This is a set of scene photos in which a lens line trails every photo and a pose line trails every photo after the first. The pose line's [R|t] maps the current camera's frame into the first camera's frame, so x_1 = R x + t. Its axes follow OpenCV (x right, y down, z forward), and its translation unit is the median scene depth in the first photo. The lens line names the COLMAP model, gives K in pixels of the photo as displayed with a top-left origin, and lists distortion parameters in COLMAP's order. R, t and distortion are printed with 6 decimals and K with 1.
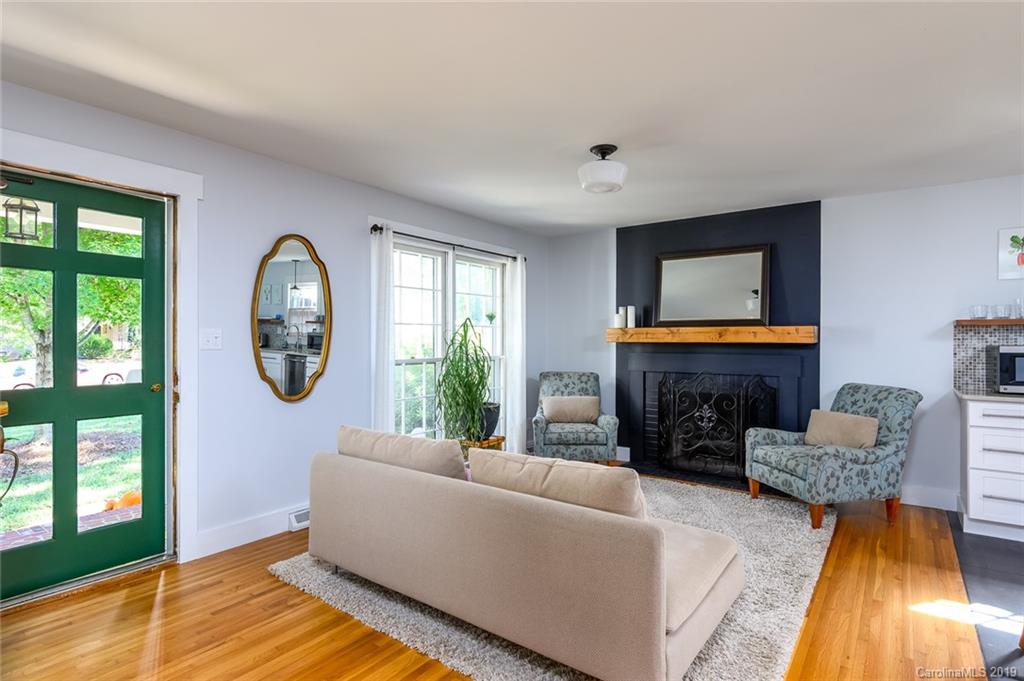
lens RADIAL K [[523.5, 0, 512.3], [0, 523.5, 339.0], [0, 0, 1]] dist [0.001017, -0.001311]
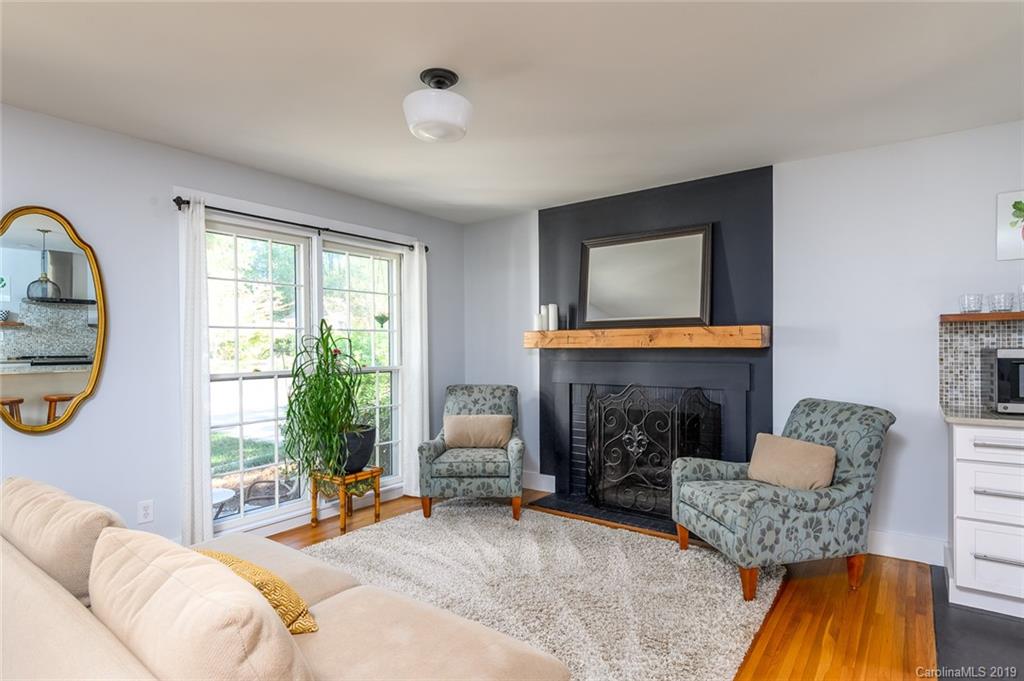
lens RADIAL K [[534.1, 0, 514.3], [0, 534.1, 349.6], [0, 0, 1]] dist [0.003714, -0.003868]
pose [[0.999956, -0.009353, 0.000913, 0.201228], [0.009345, 0.999926, 0.007784, 0.001703], [-0.000985, -0.007775, 0.999969, 0.200188]]
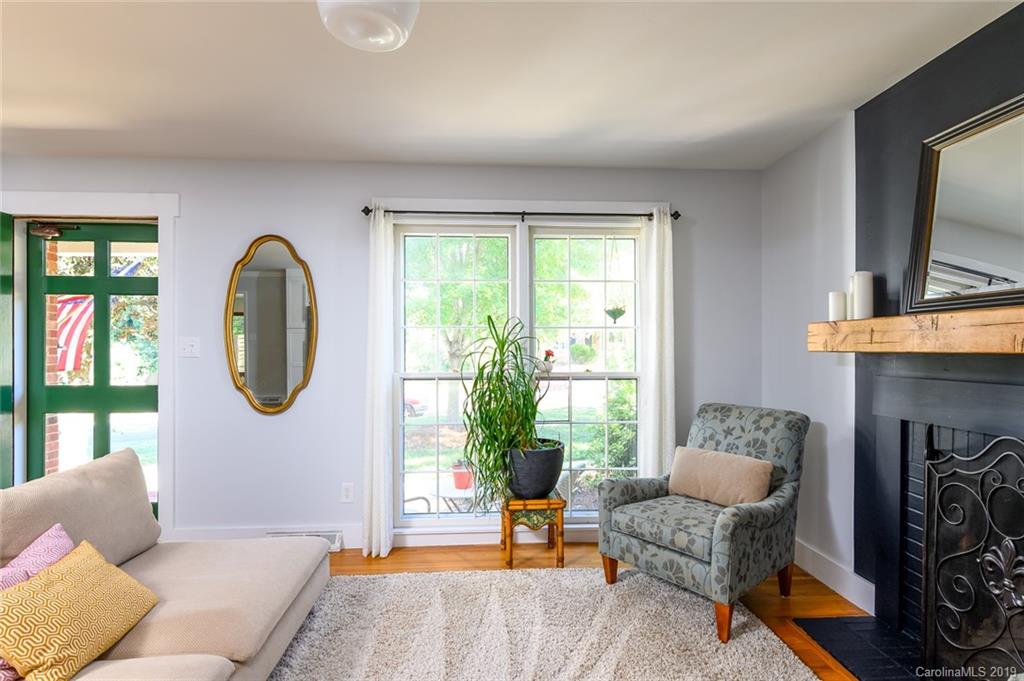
lens RADIAL K [[523.5, 0, 509.1], [0, 523.5, 349.2], [0, 0, 1]] dist [0.001017, -0.001311]
pose [[0.639652, -0.001520, -0.768663, 0.460328], [0.001685, 0.999998, -0.000575, 0.004225], [0.768662, -0.000927, 0.639654, 0.585784]]
